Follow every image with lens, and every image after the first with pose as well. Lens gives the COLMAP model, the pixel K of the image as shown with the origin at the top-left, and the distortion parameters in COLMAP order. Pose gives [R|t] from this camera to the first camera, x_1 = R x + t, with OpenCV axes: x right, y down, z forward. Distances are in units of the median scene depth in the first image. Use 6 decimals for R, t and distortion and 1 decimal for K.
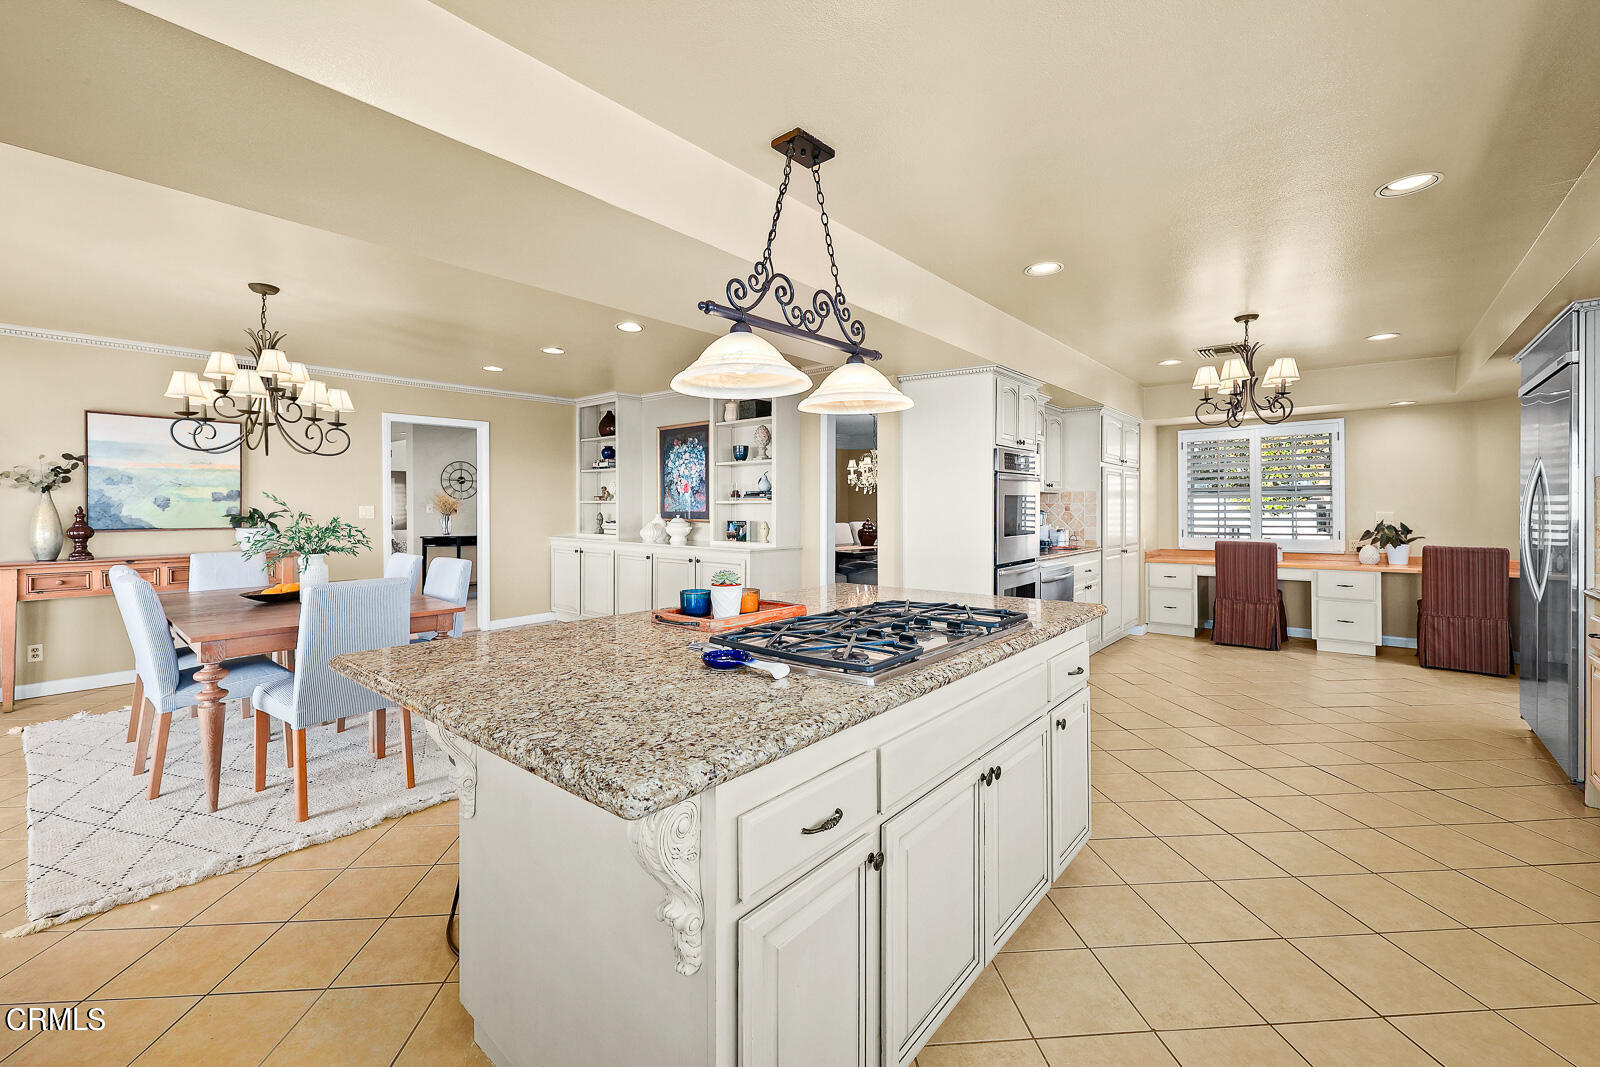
lens RADIAL K [[649.8, 0, 800.0], [0, 649.8, 507.8], [0, 0, 1]] dist [-0.001189, -0.000145]
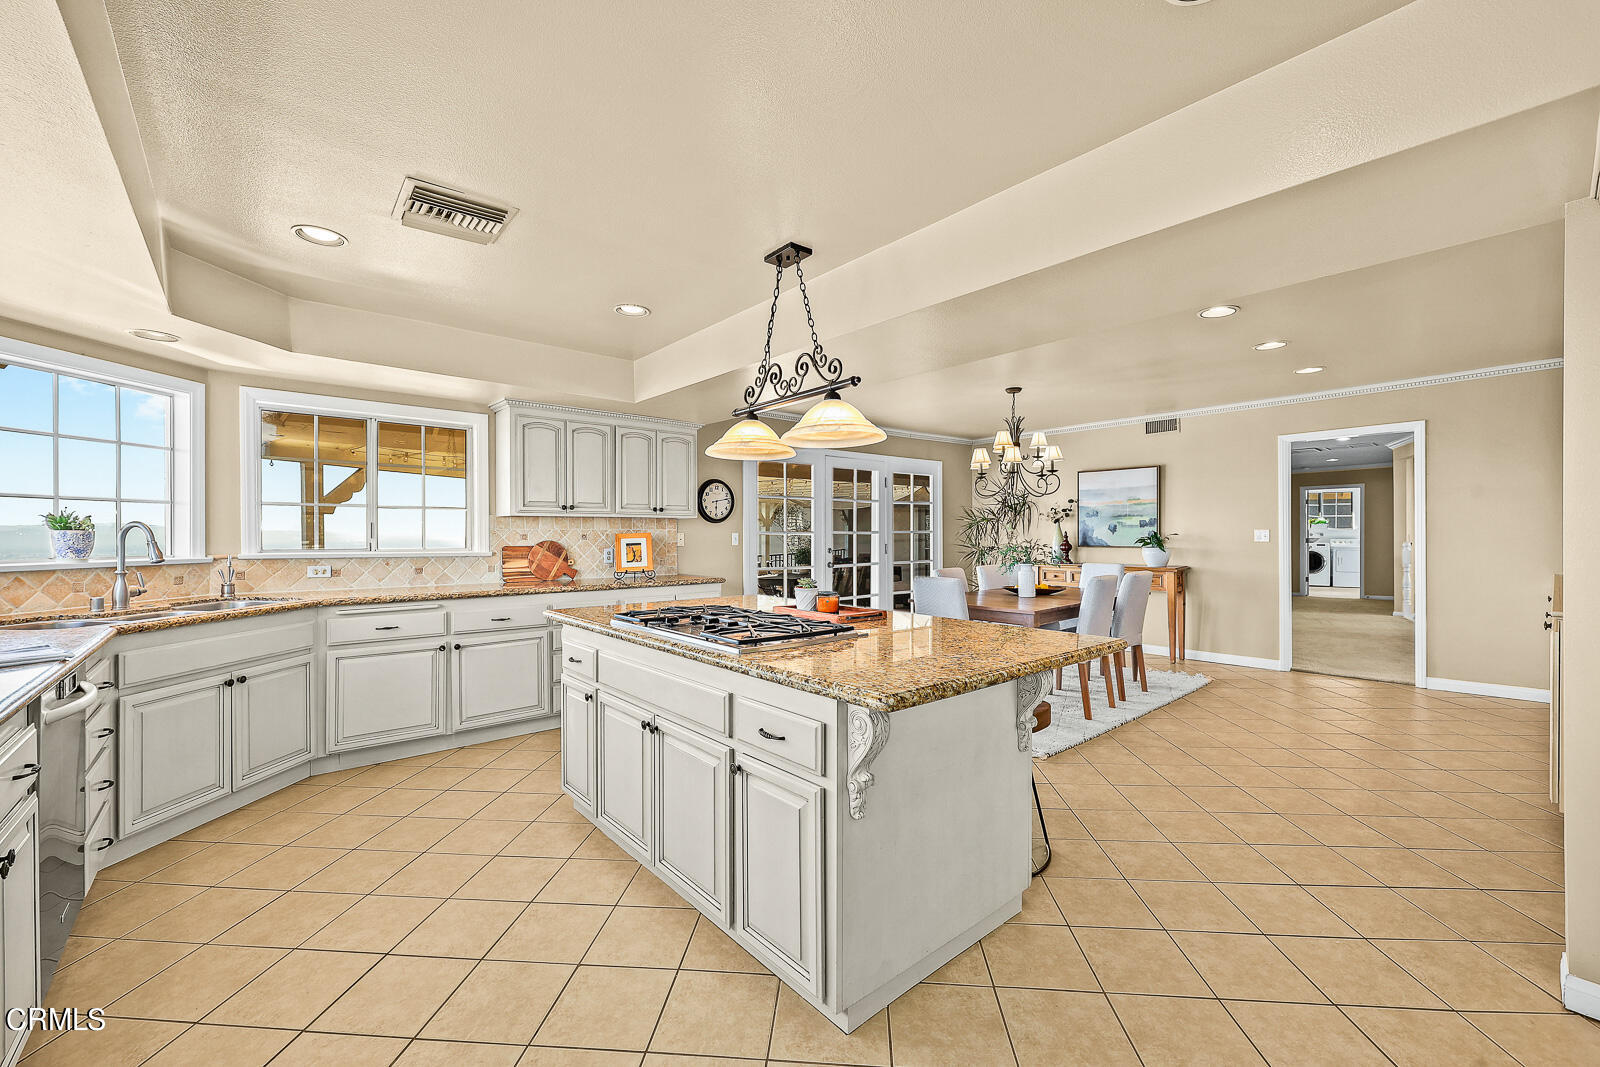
lens RADIAL K [[649.8, 0, 798.0], [0, 649.8, 532.1], [0, 0, 1]] dist [-0.001189, -0.000145]
pose [[-0.153913, -0.000528, -0.988084, 0.613450], [0.002344, 0.999997, -0.000900, -0.000145], [0.988082, -0.002455, -0.153911, 0.583317]]
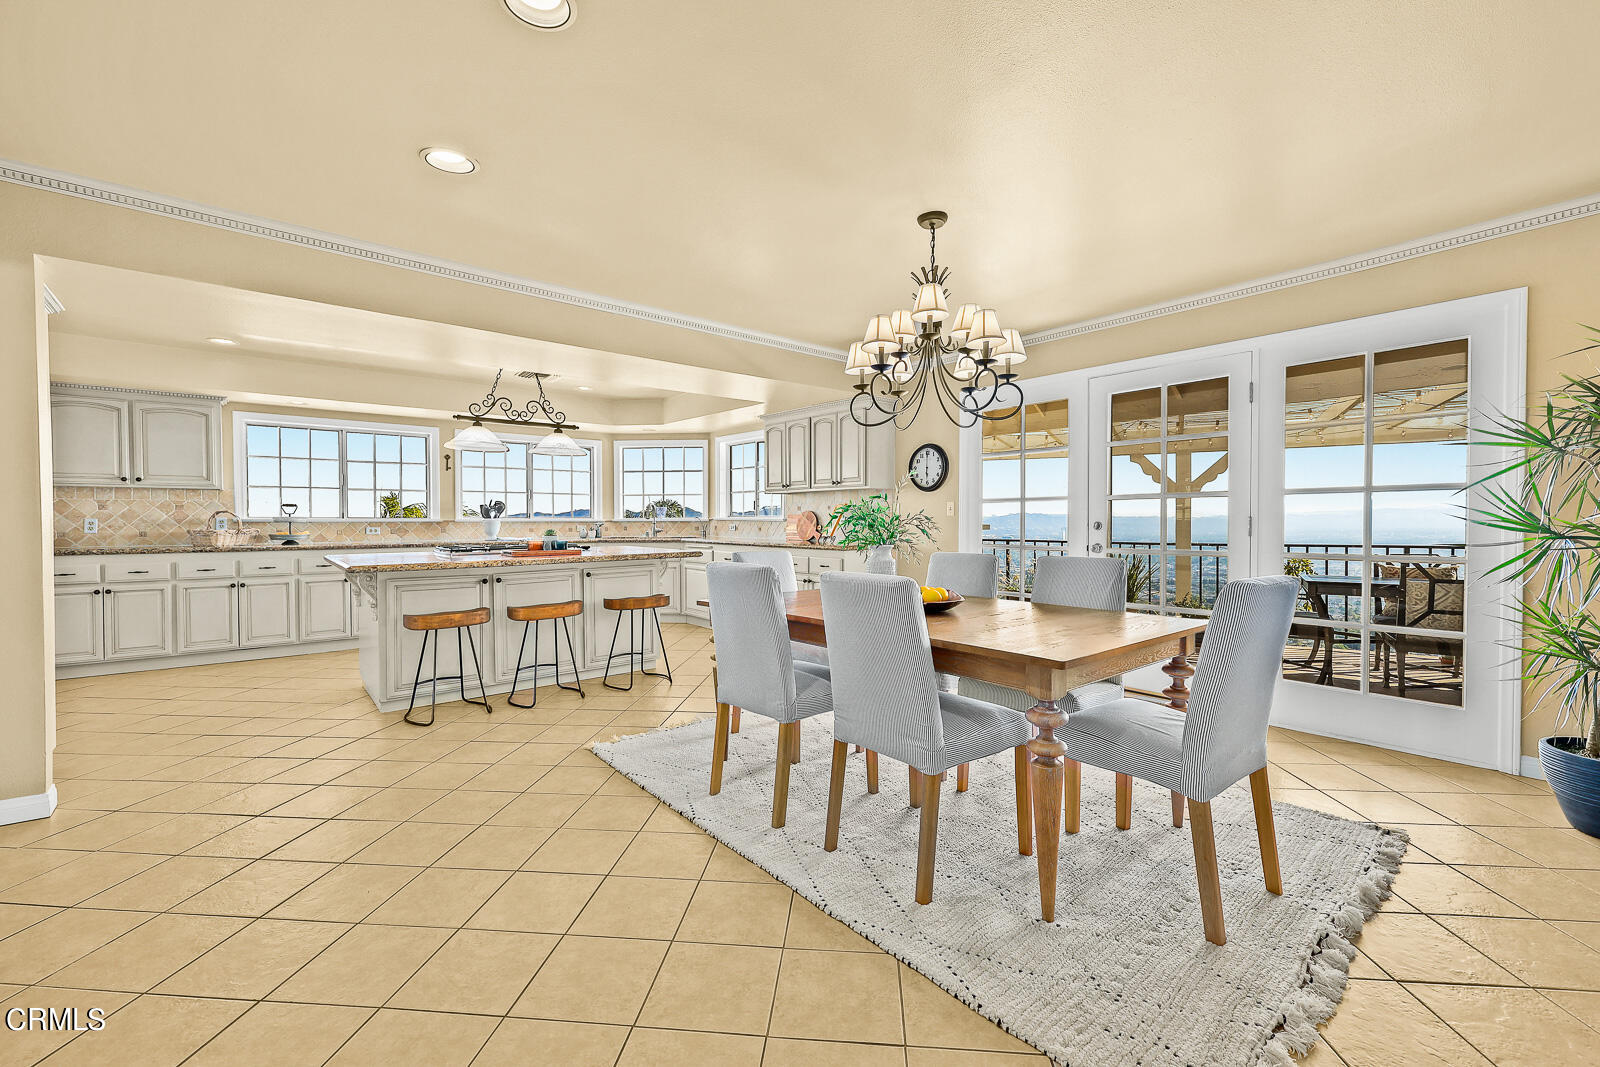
lens RADIAL K [[649.8, 0, 829.6], [0, 649.8, 526.5], [0, 0, 1]] dist [-0.001189, -0.000145]
pose [[-0.992116, 0.001890, 0.125312, -0.634466], [0.003156, 0.999946, 0.009907, 0.033242], [-0.125287, 0.010225, -0.992068, 1.453291]]
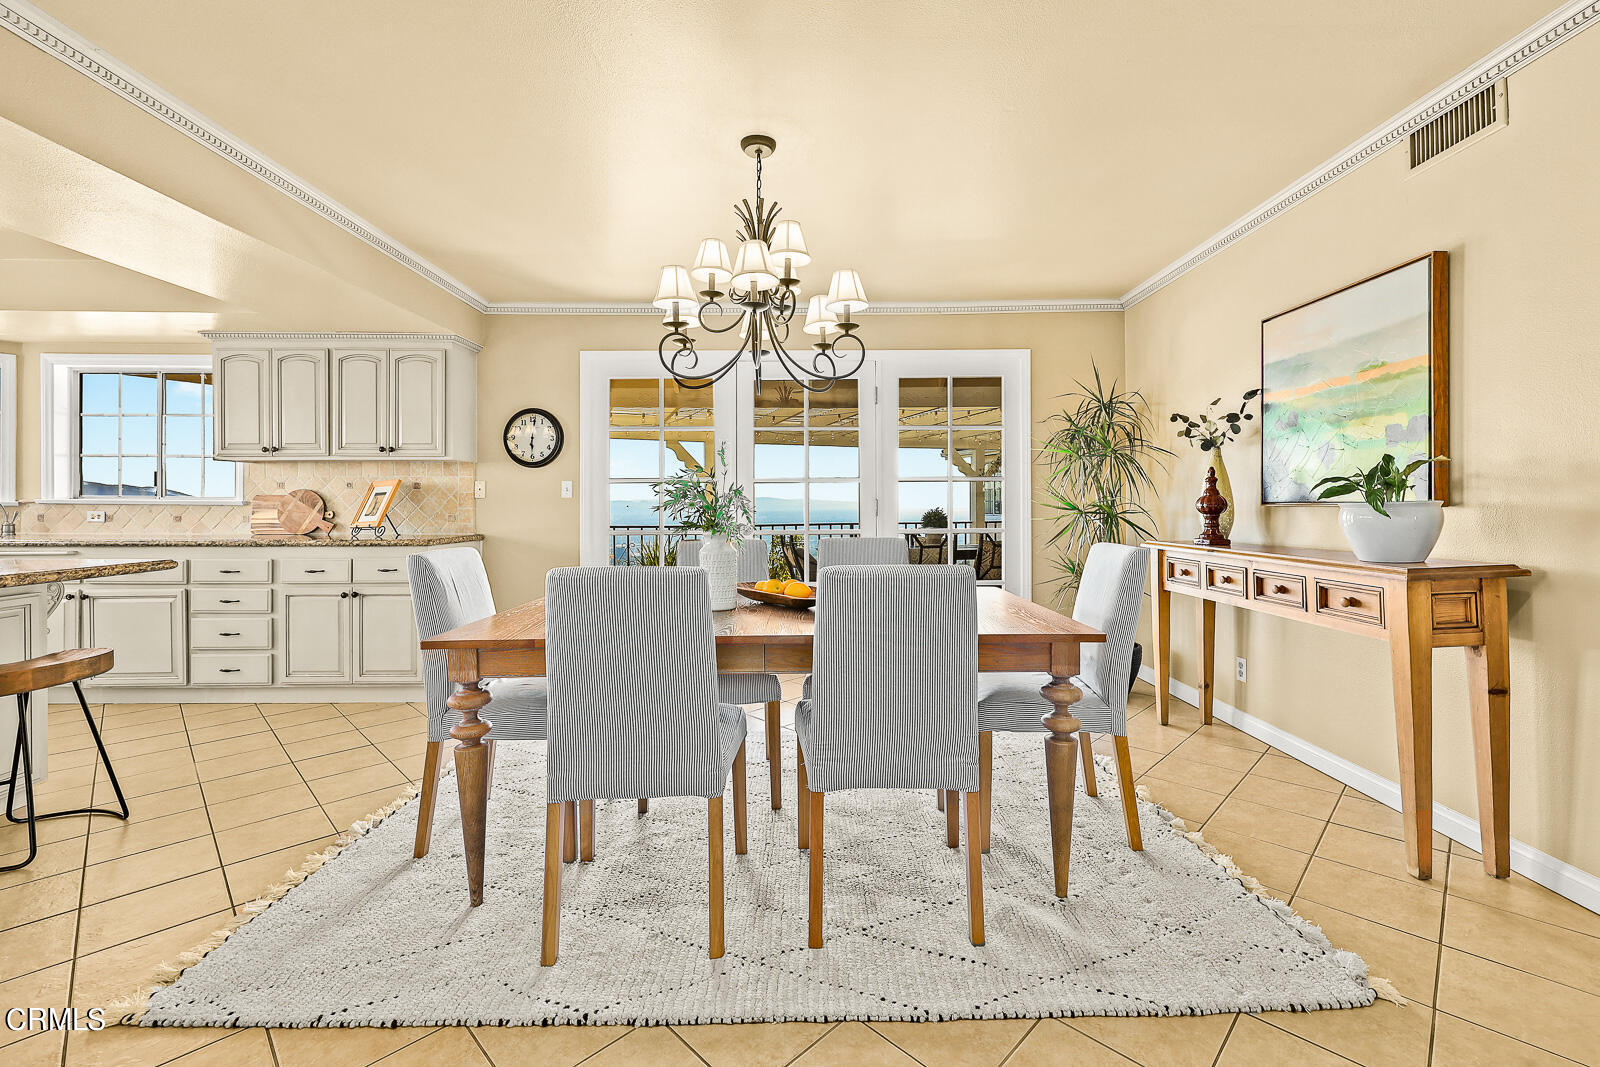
lens RADIAL K [[649.8, 0, 813.2], [0, 649.8, 505.9], [0, 0, 1]] dist [-0.001189, -0.000145]
pose [[-0.748642, 0.005723, -0.662950, -0.328233], [0.003597, 0.999983, 0.004570, 0.035456], [0.662965, 0.001037, -0.748650, 1.236968]]
